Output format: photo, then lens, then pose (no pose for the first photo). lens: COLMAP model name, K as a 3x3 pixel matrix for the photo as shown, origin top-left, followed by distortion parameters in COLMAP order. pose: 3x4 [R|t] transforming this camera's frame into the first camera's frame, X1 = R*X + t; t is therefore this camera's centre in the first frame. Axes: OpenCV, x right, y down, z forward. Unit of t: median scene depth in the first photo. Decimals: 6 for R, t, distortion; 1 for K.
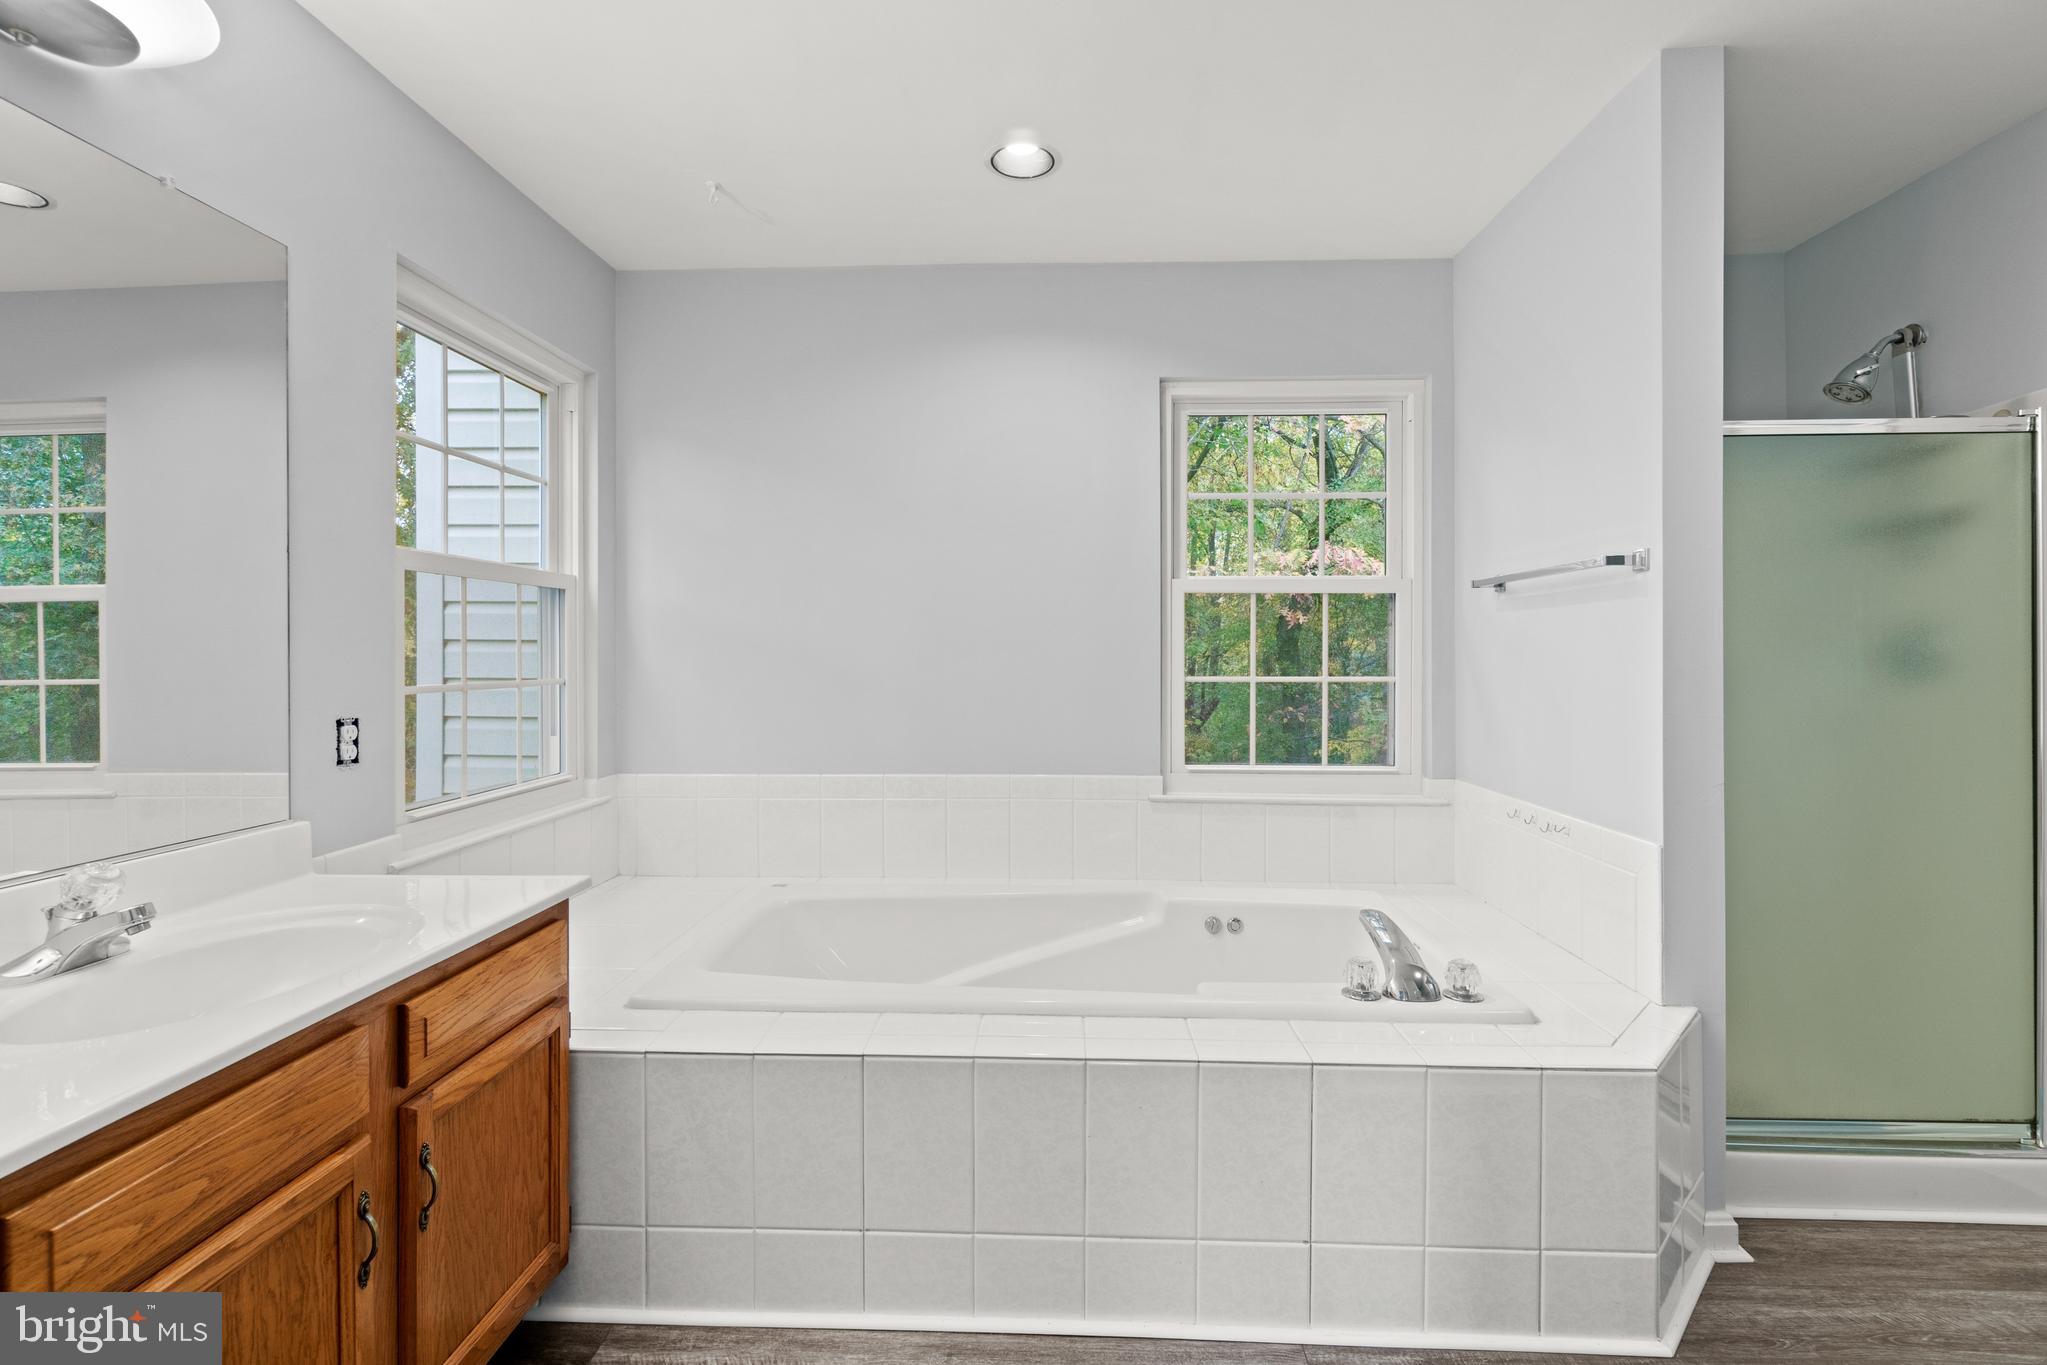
lens RADIAL K [[899.6, 0, 1026.1], [0, 899.6, 640.7], [0, 0, 1]] dist [0.000077, -0.000008]
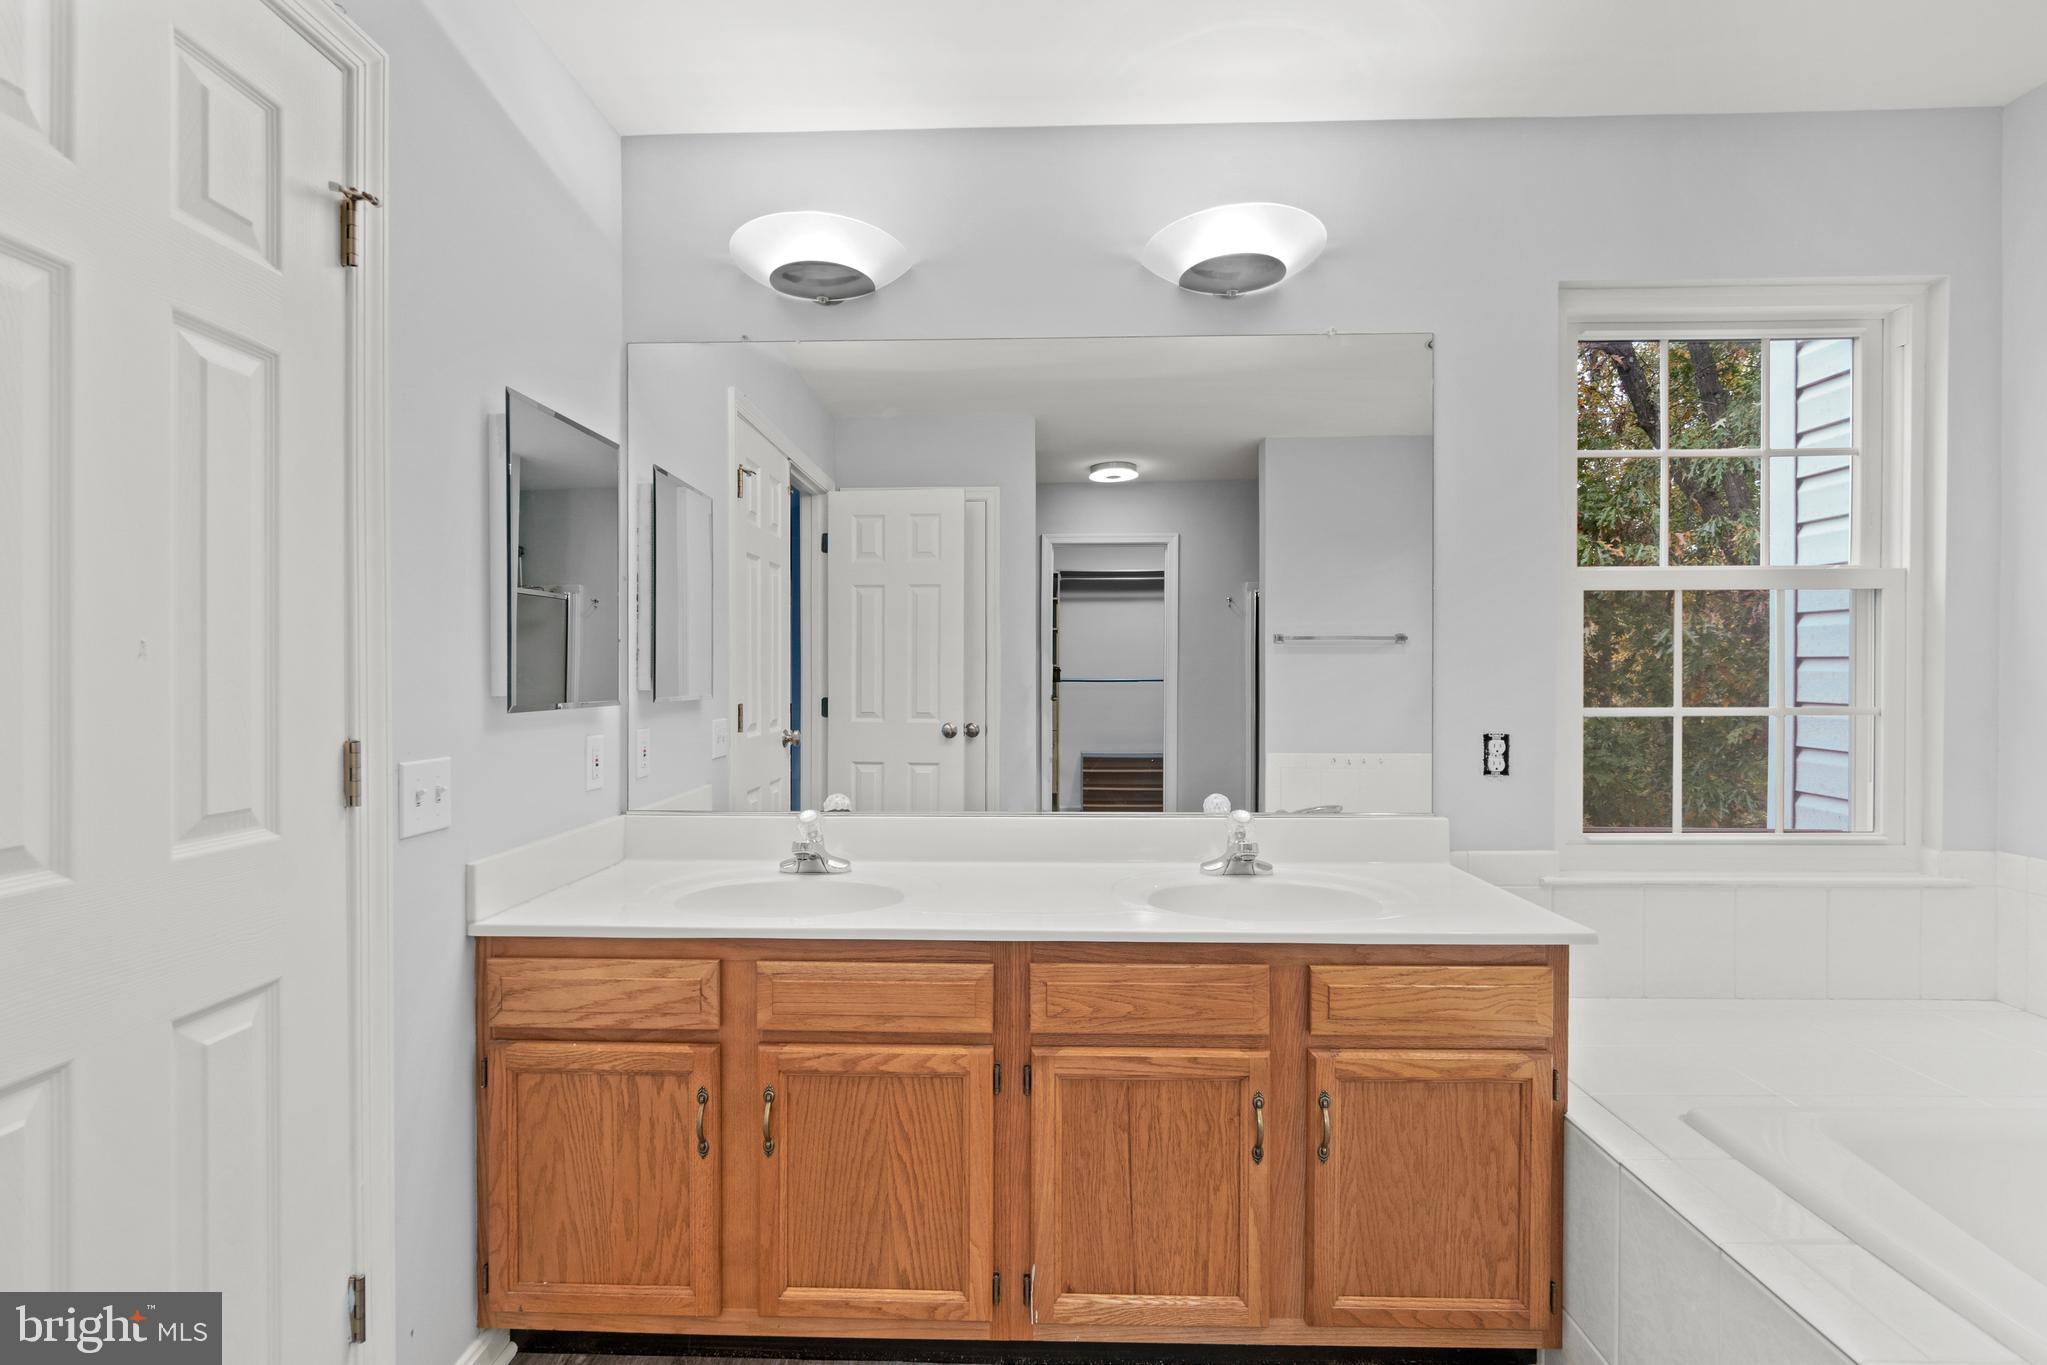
lens RADIAL K [[880.6, 0, 1017.8], [0, 880.6, 686.5], [0, 0, 1]] dist [-0.001753, 0.000302]
pose [[0.008325, 0.003198, -0.999960, 0.436164], [0.016550, 0.999857, 0.003335, 0.020169], [0.999828, -0.016577, 0.008271, 0.551335]]
